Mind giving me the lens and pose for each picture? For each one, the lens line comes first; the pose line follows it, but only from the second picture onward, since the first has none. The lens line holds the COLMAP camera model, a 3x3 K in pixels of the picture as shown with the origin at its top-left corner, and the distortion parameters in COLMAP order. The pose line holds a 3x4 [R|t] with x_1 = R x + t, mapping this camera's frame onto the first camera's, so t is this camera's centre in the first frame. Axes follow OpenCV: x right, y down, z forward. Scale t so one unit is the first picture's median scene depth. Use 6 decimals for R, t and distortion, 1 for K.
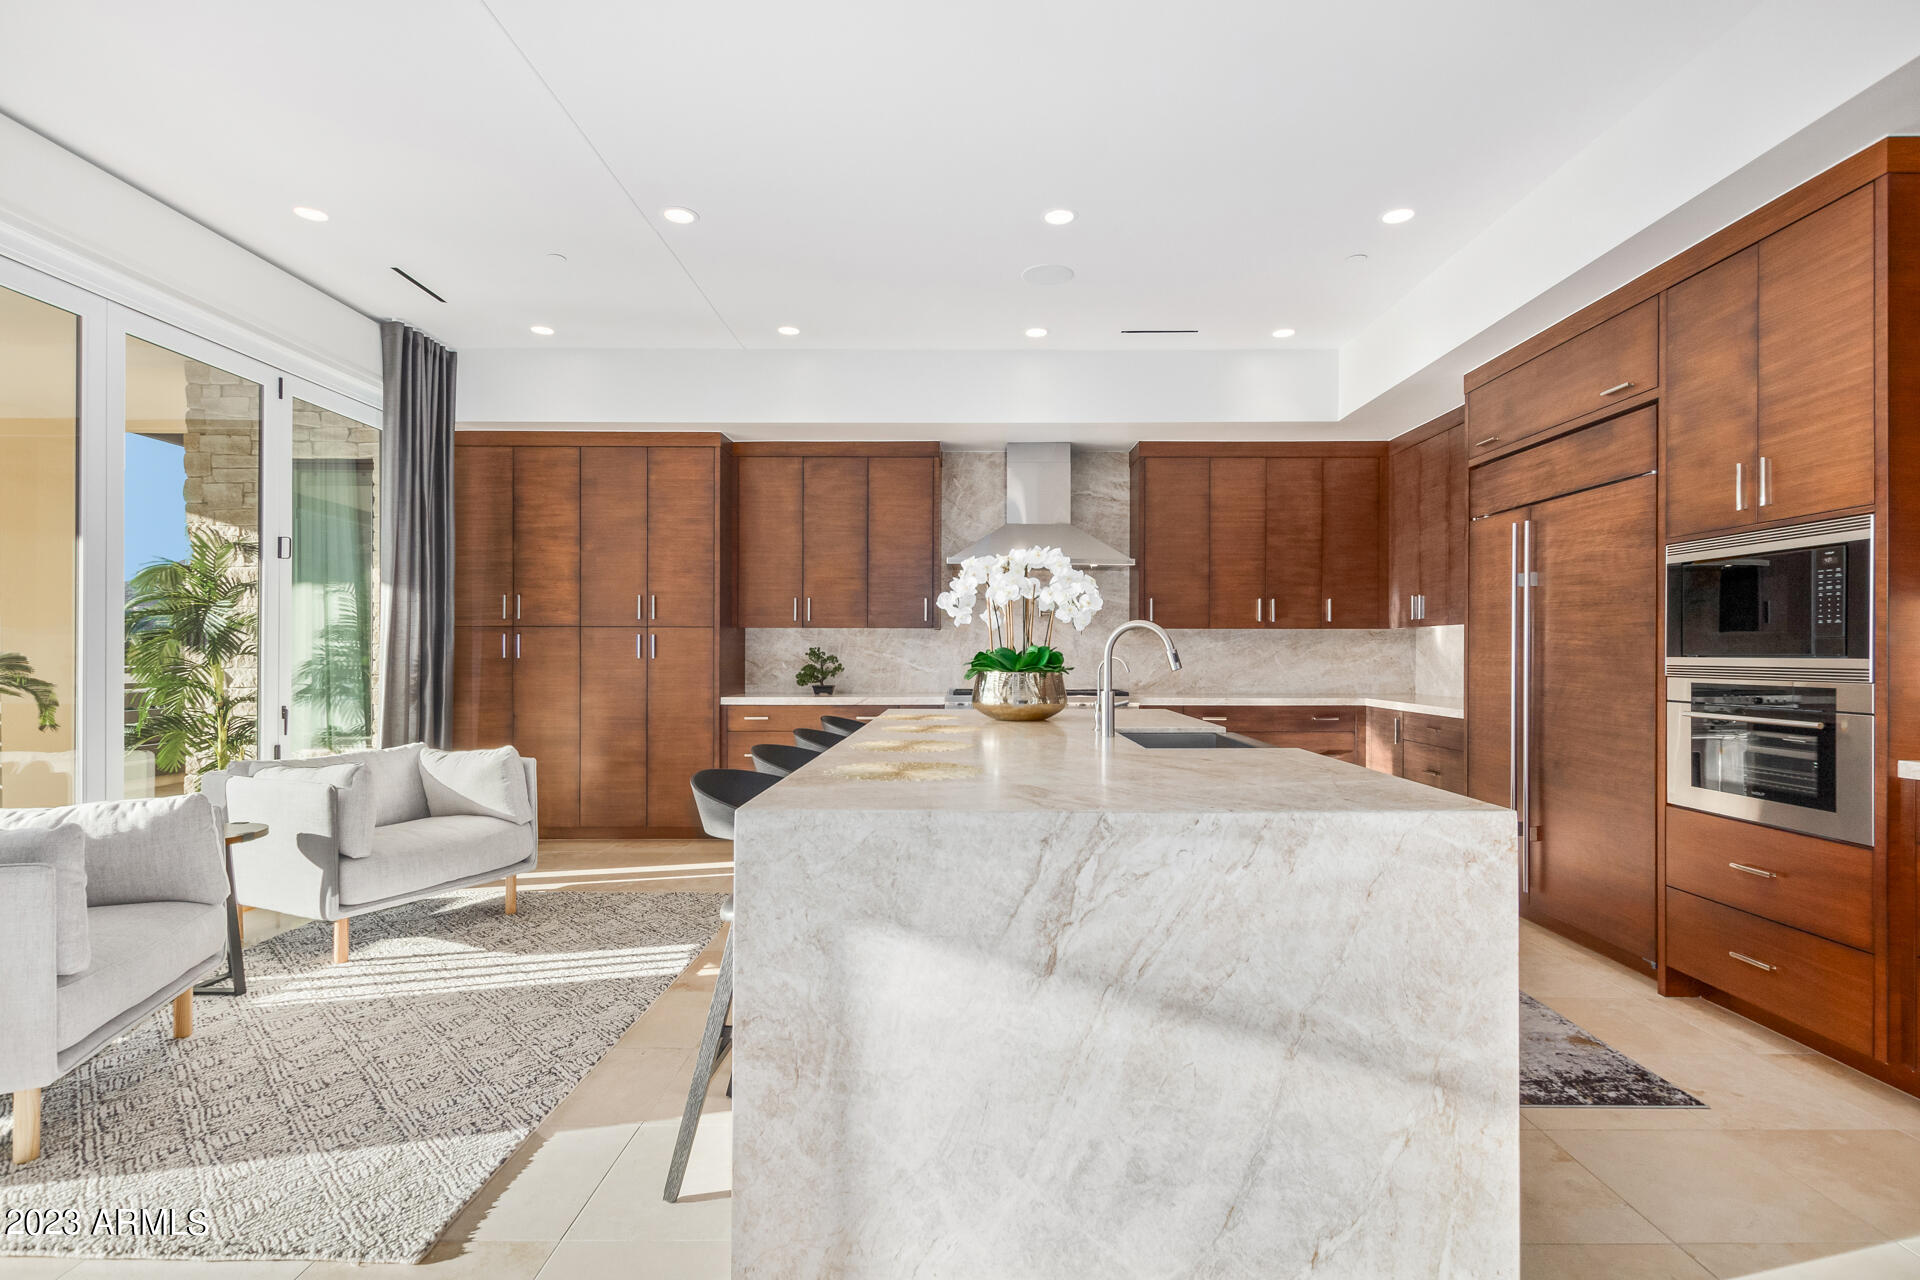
lens RADIAL K [[924.1, 0, 969.2], [0, 924.1, 653.4], [0, 0, 1]] dist [0.009275, -0.001432]
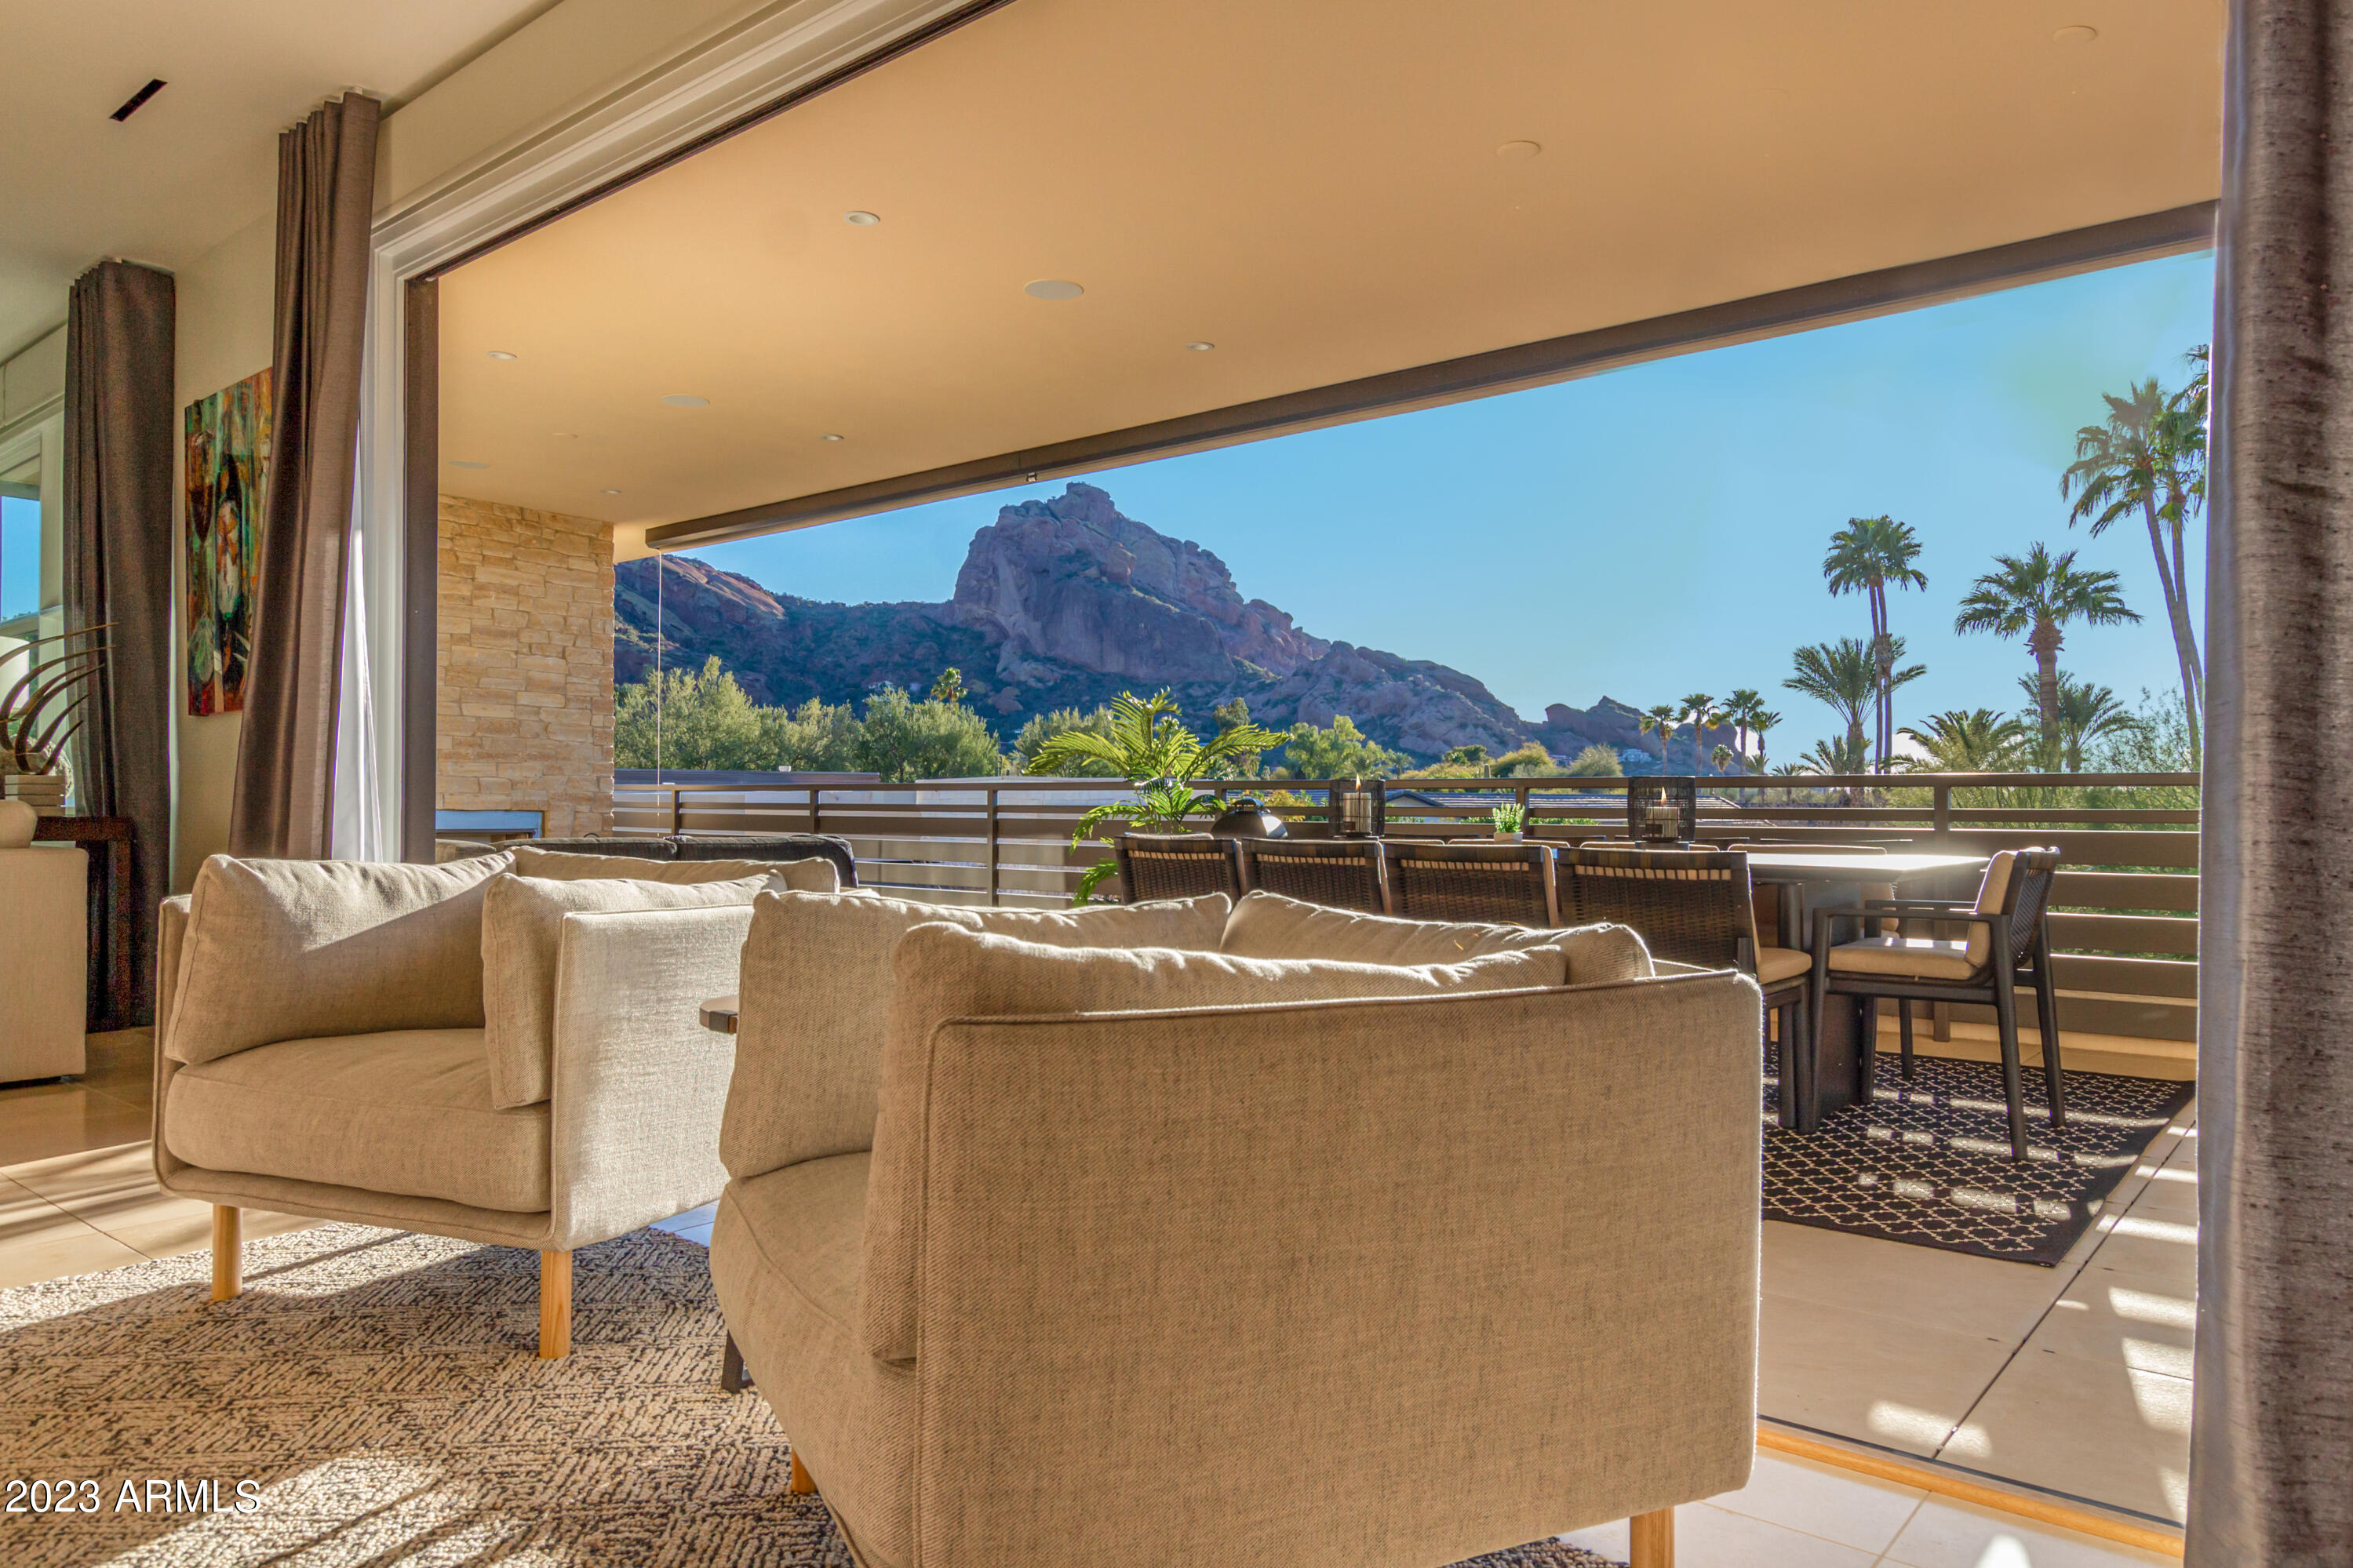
lens RADIAL K [[1497.2, 0, 1230.1], [0, 1497.2, 796.0], [0, 0, 1]] dist [-0.001186, 0.002825]
pose [[-0.619913, -0.020386, -0.784406, -0.275745], [-0.013260, 0.999792, -0.015503, 0.073763], [0.784559, 0.000791, -0.620054, 1.174342]]
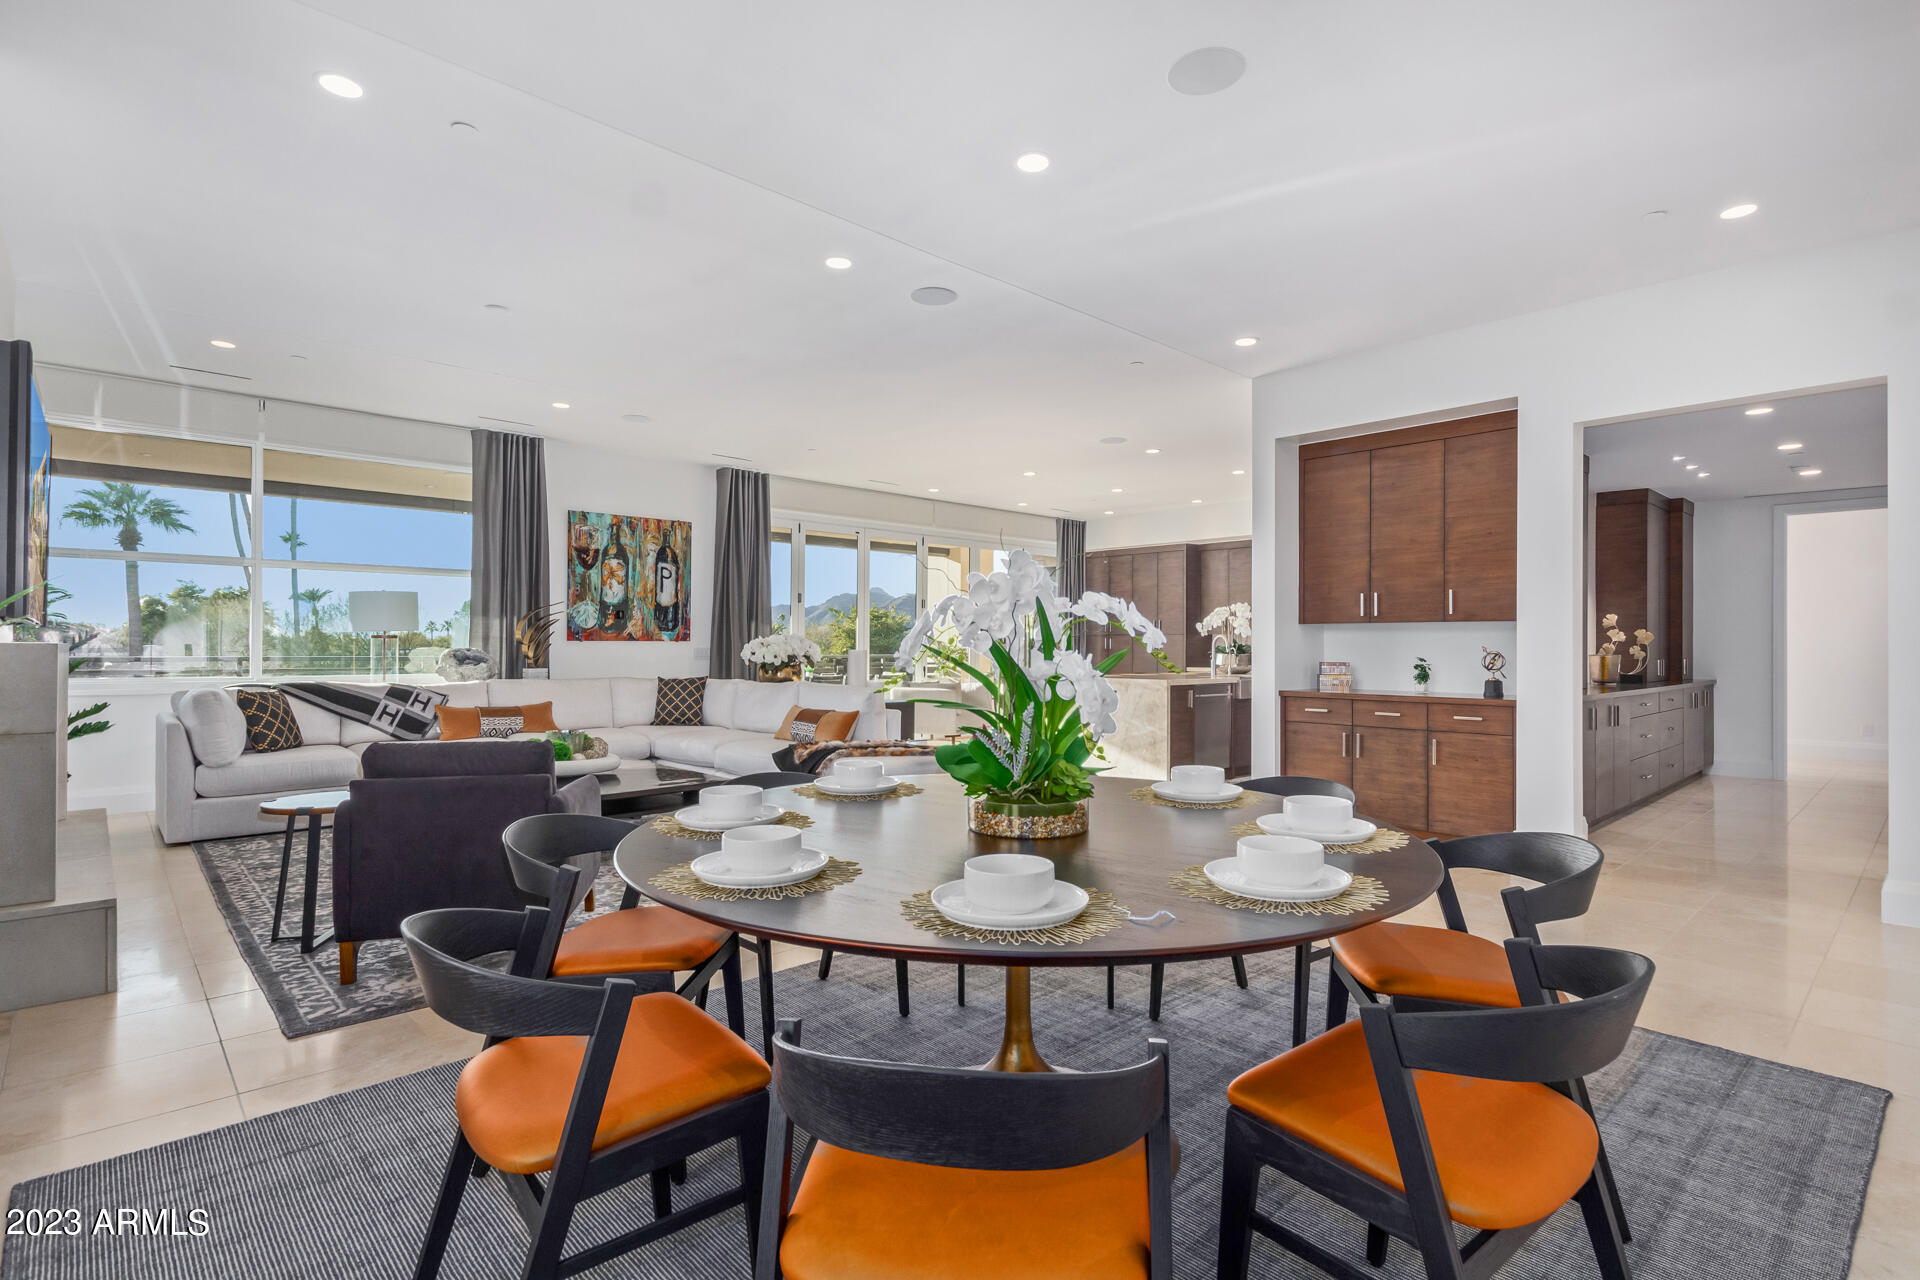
lens RADIAL K [[924.1, 0, 972.9], [0, 924.1, 637.7], [0, 0, 1]] dist [0.009275, -0.001432]
pose [[0.687780, -0.006483, -0.725890, 1.221447], [-0.002407, 0.999934, -0.011212, 0.005994], [0.725915, 0.009458, 0.687719, -1.067521]]
